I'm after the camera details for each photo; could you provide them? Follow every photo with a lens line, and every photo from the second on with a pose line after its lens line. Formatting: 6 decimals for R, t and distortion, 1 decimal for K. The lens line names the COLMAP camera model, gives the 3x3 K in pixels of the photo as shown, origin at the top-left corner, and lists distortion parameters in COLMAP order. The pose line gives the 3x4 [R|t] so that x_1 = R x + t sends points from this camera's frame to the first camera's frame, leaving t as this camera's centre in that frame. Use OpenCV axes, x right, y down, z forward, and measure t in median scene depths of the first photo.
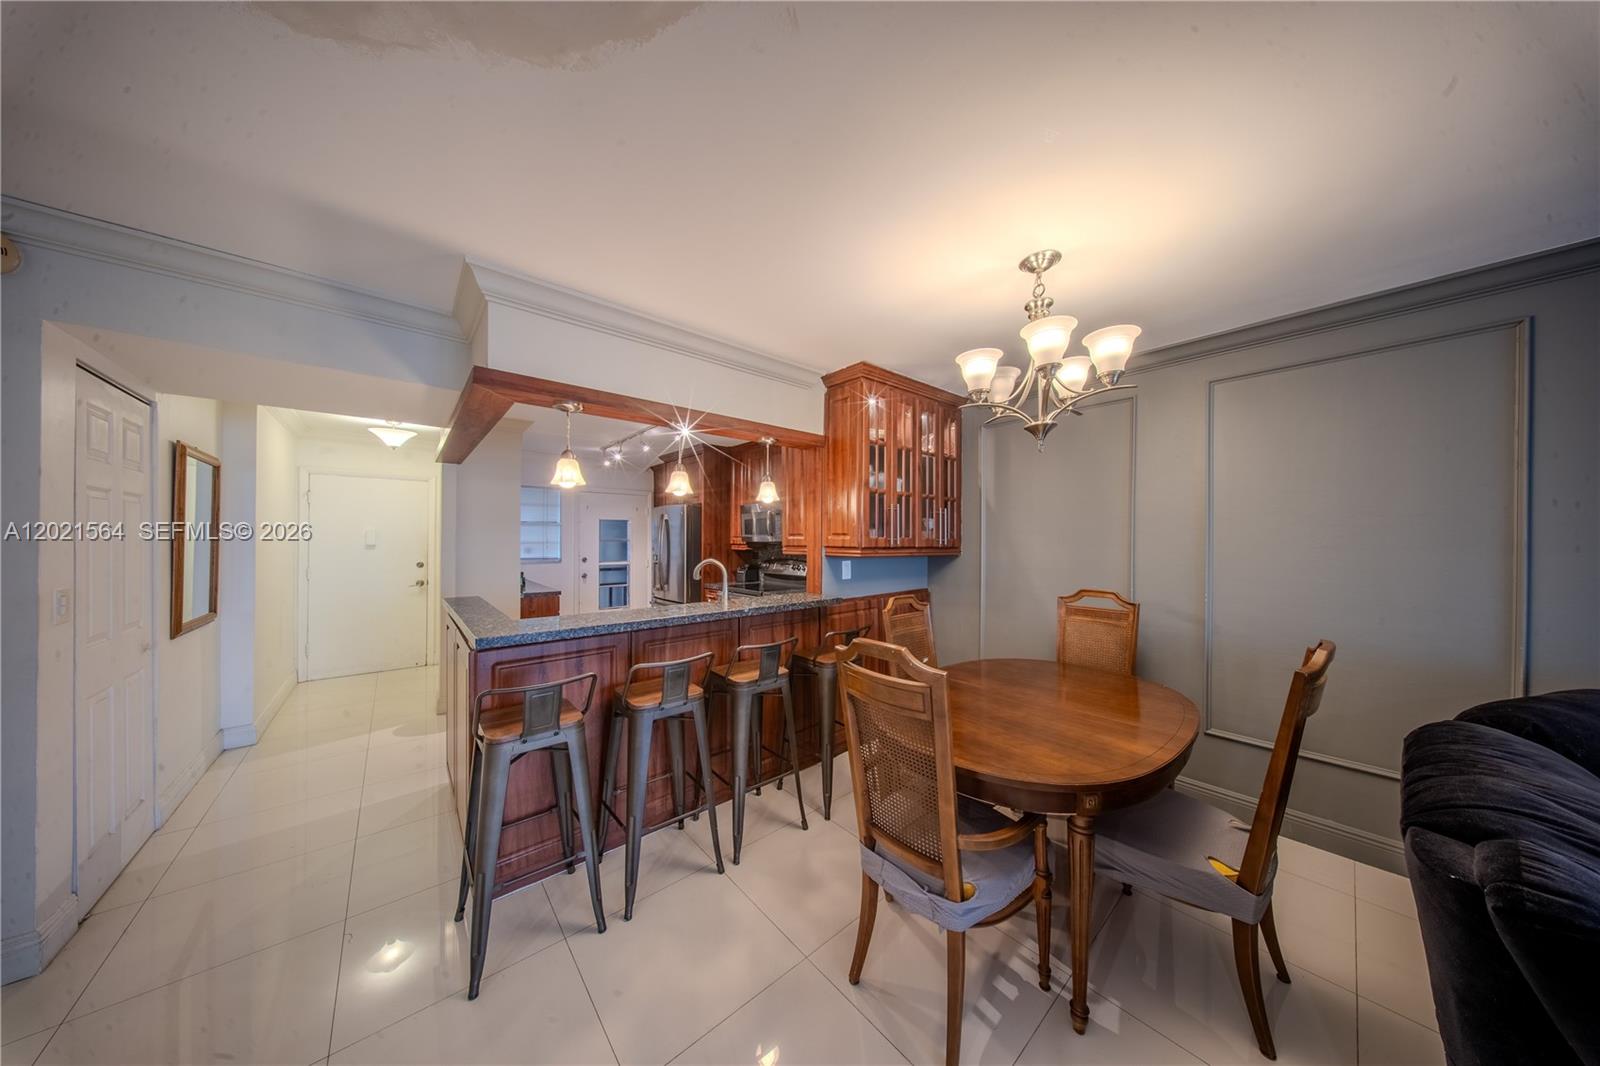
lens RADIAL K [[467.8, 0, 782.2], [0, 467.8, 531.4], [0, 0, 1]] dist [0.000074, -0.000036]
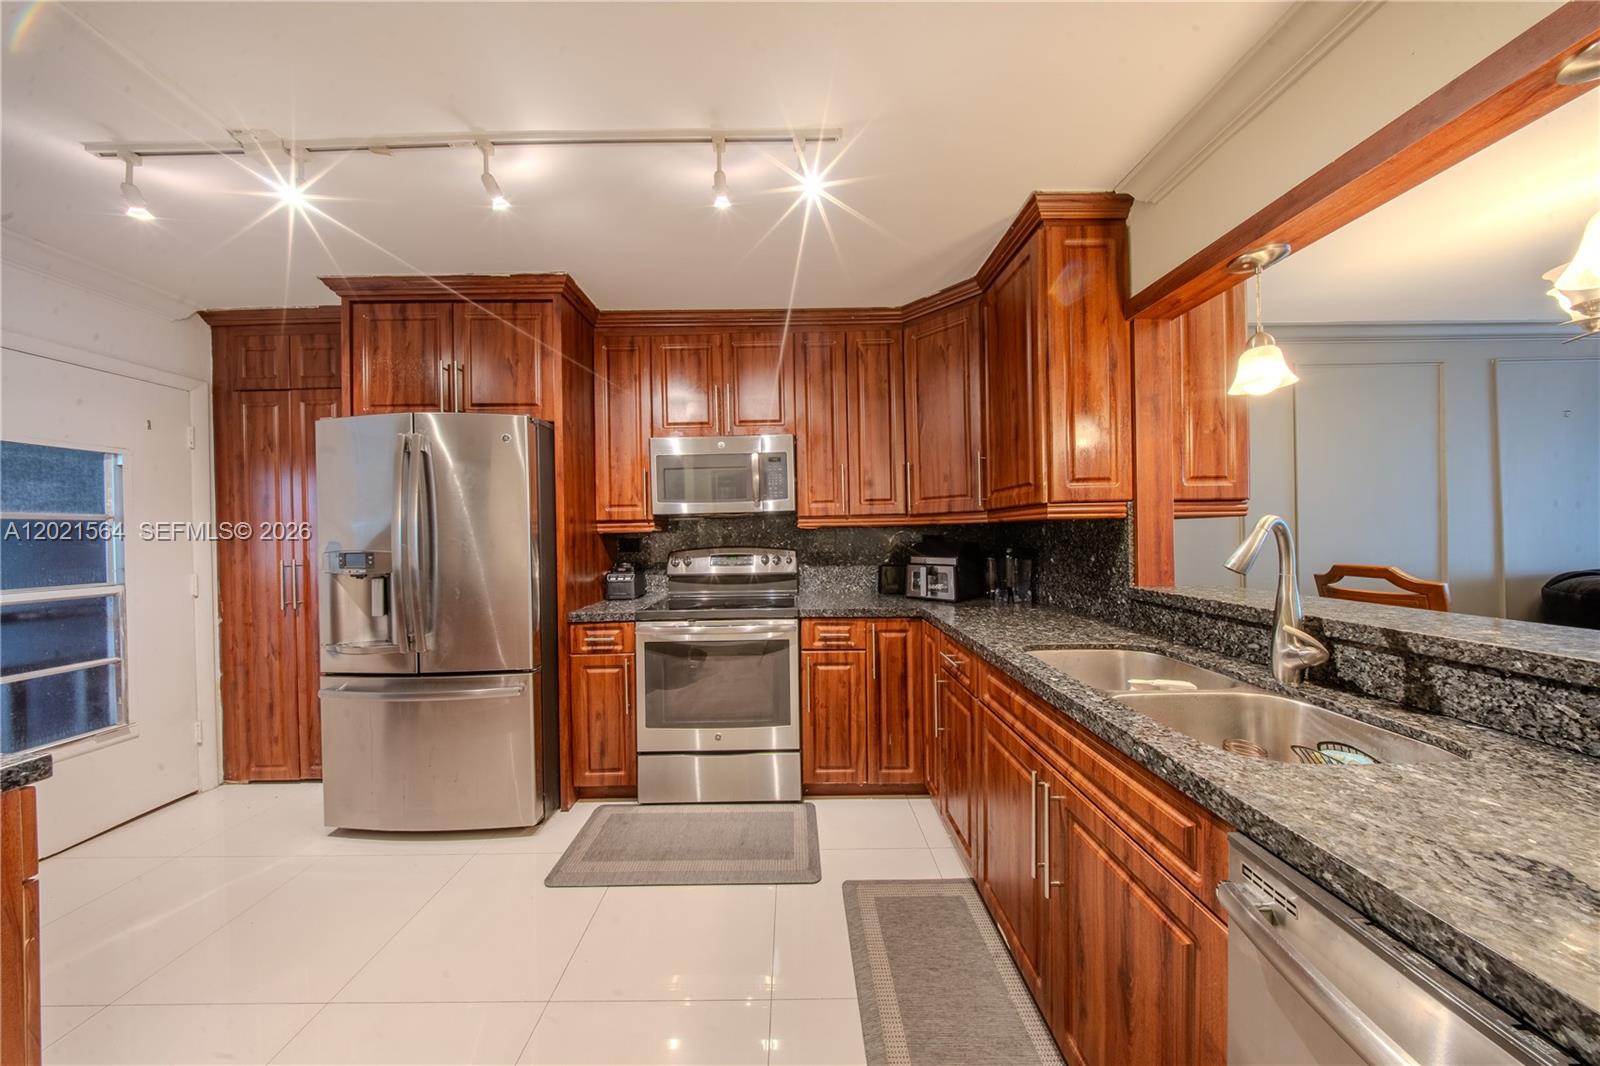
lens RADIAL K [[475.1, 0, 800.0], [0, 475.1, 533.0], [0, 0, 1]] dist [0.000348, -0.000027]
pose [[0.633517, -0.013158, 0.773617, -0.636134], [0.005800, 0.999908, 0.012258, 0.062561], [-0.773707, -0.003279, 0.633535, 0.984703]]
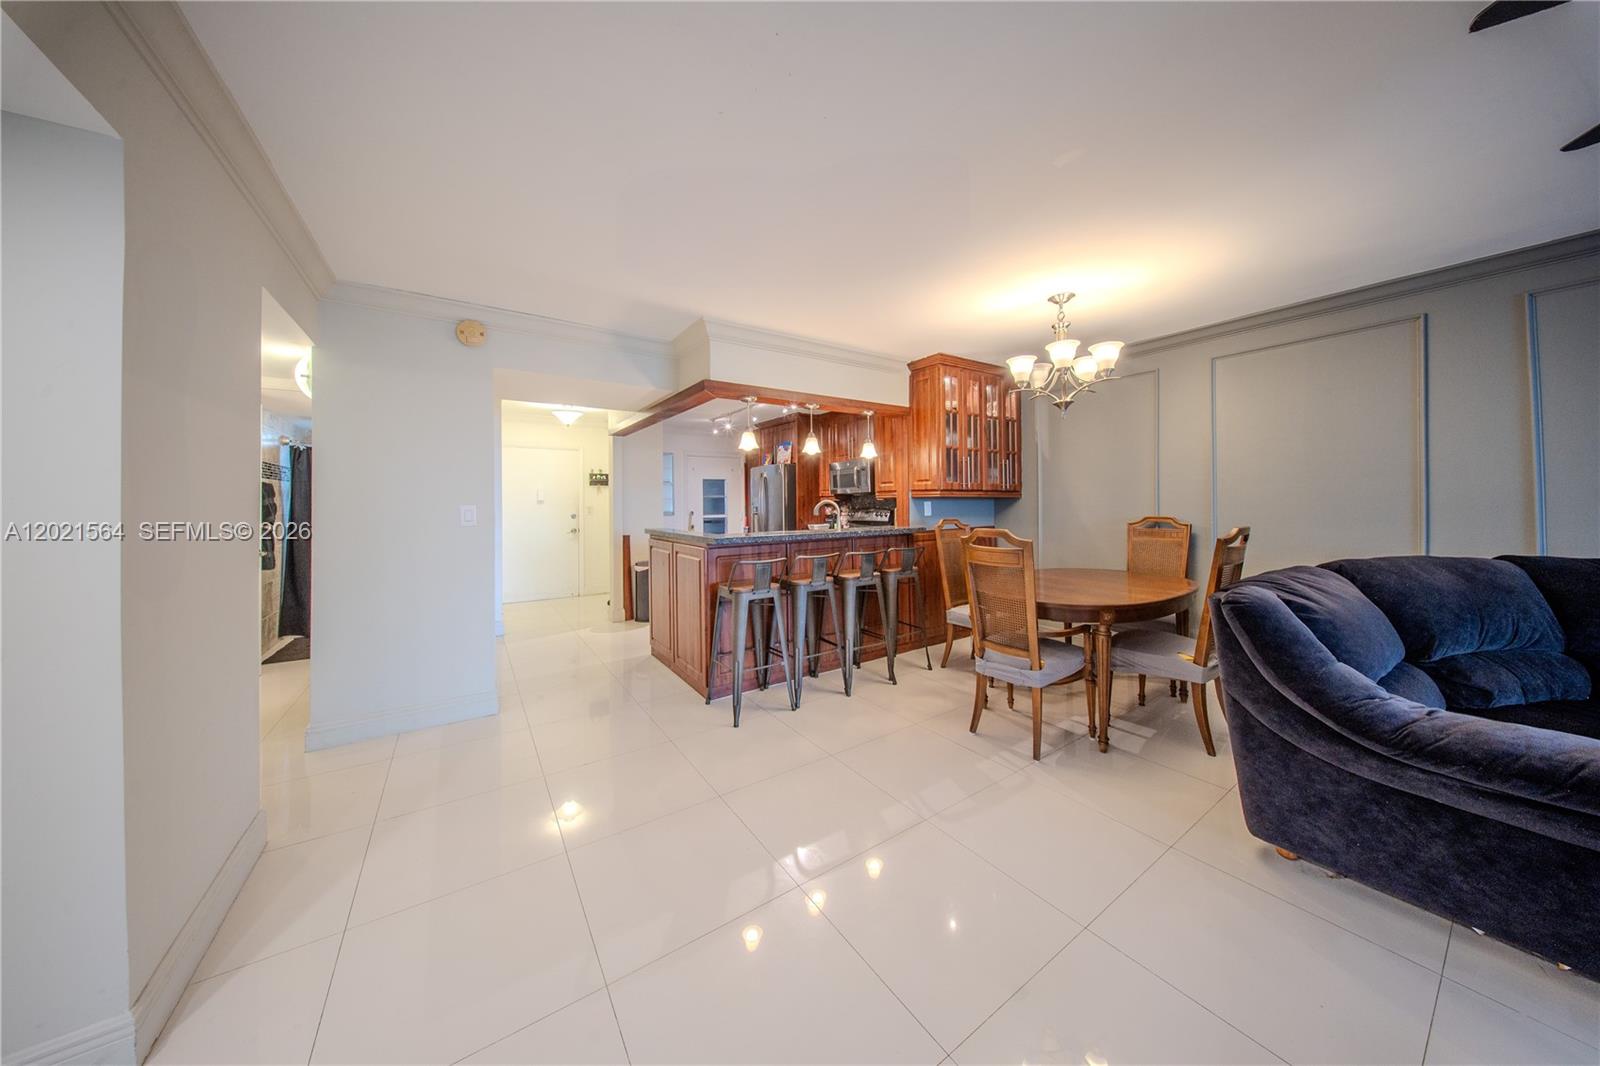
lens RADIAL K [[492.8, 0, 769.8], [0, 492.8, 496.4], [0, 0, 1]] dist [-0.000115, -0.000005]
pose [[0.990467, -0.014495, -0.136986, -0.115702], [0.014707, 0.999892, 0.000536, 0.042608], [0.136963, -0.002545, 0.990573, -0.442926]]
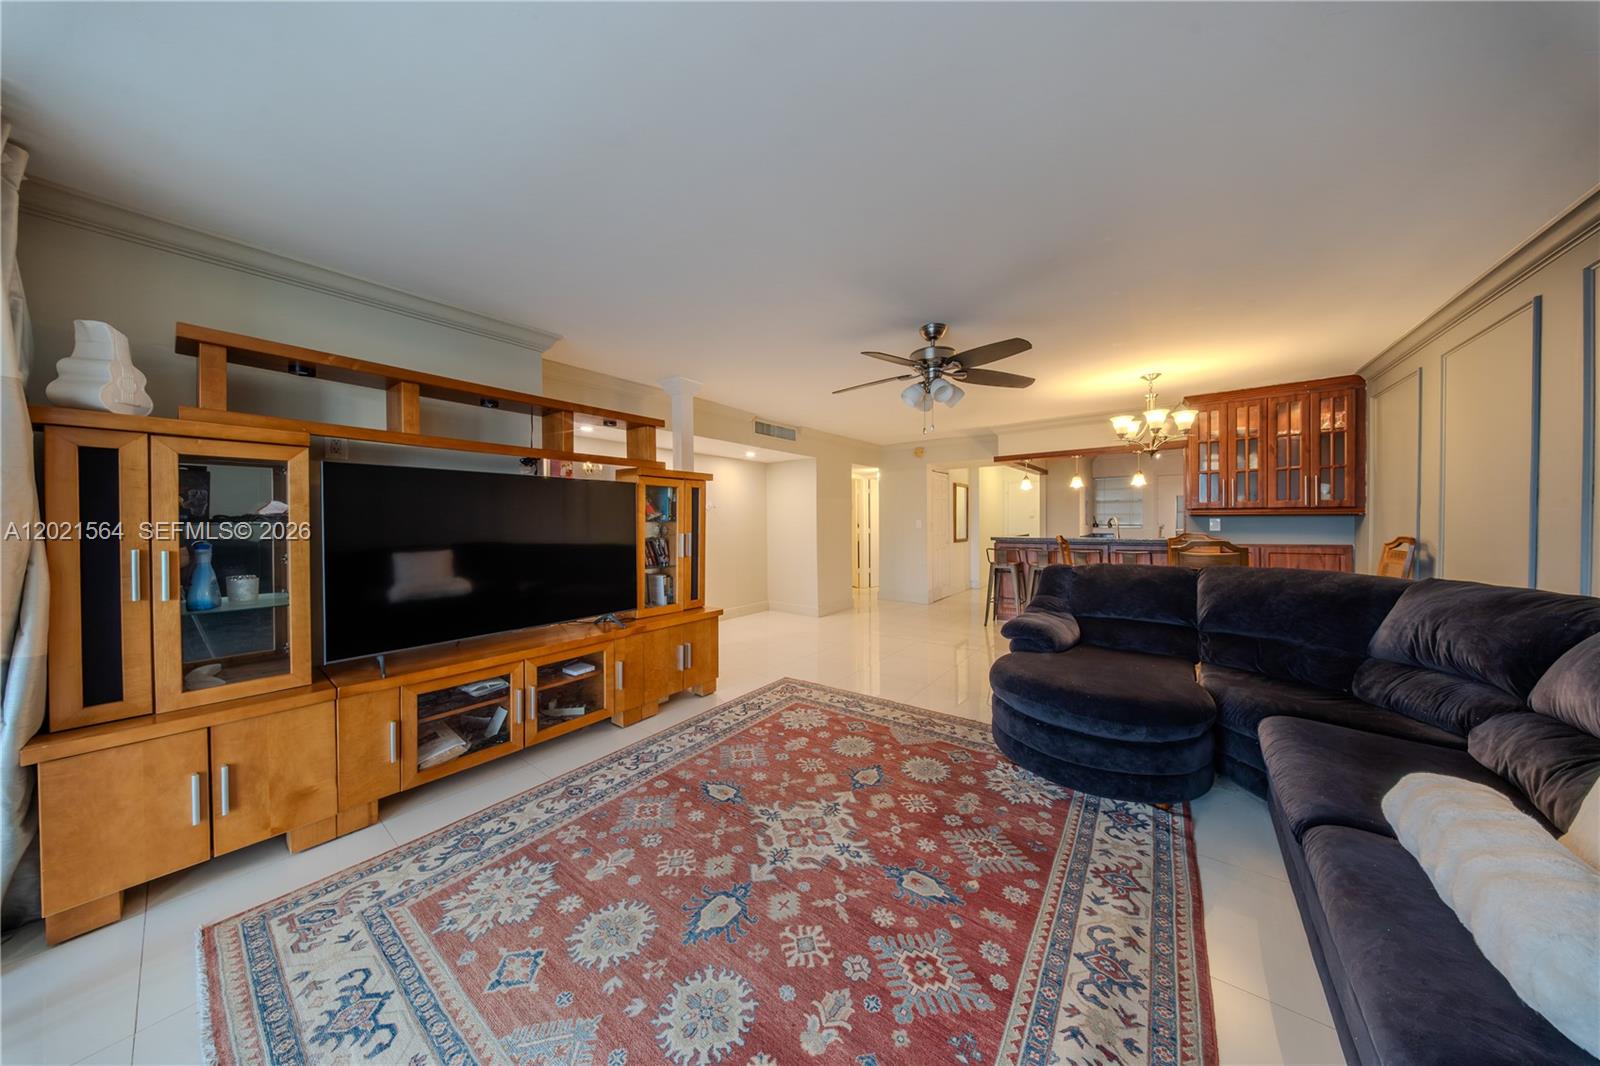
lens RADIAL K [[475.1, 0, 800.0], [0, 475.1, 533.0], [0, 0, 1]] dist [0.000348, -0.000027]
pose [[0.233585, 0.019834, -0.972134, 1.346687], [0.022104, 0.999425, 0.025702, 0.041759], [0.972085, -0.027491, 0.233012, -0.660514]]
